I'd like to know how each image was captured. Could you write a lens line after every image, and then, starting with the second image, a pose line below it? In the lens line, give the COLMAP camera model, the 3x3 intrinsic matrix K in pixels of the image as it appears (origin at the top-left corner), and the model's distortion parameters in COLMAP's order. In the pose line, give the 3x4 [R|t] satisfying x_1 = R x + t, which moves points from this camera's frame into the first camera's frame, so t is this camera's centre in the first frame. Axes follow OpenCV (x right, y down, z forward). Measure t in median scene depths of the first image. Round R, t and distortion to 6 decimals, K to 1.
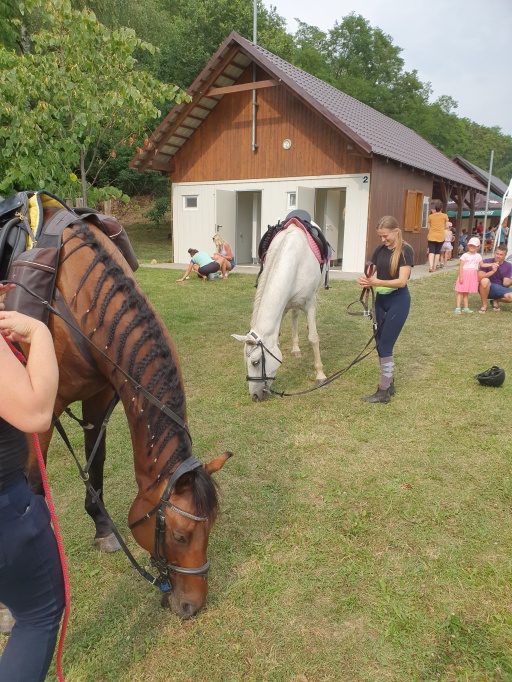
lens RADIAL K [[521.8, 0, 256.0], [0, 521.8, 341.0], [0, 0, 1]] dist [0.001679, 0.007162]
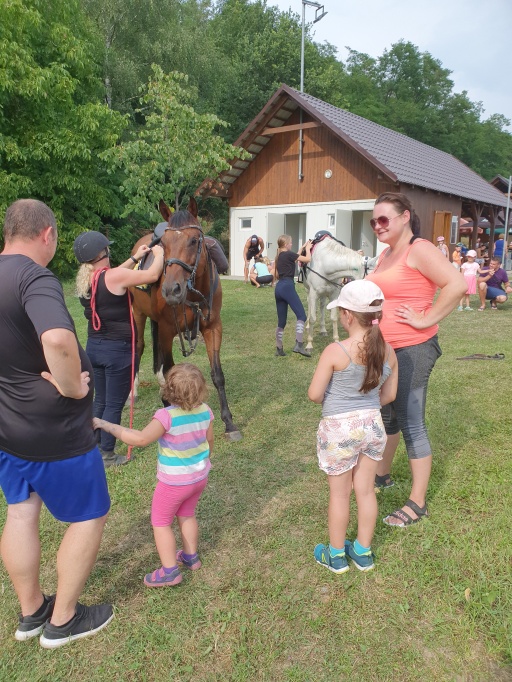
lens RADIAL K [[521.8, 0, 256.0], [0, 521.8, 341.0], [0, 0, 1]] dist [0.001679, 0.007162]
pose [[0.995316, 0.010634, -0.096093, 0.013160], [-0.013977, 0.999318, -0.034181, 0.039073], [0.095664, 0.035363, 0.994785, -0.160509]]
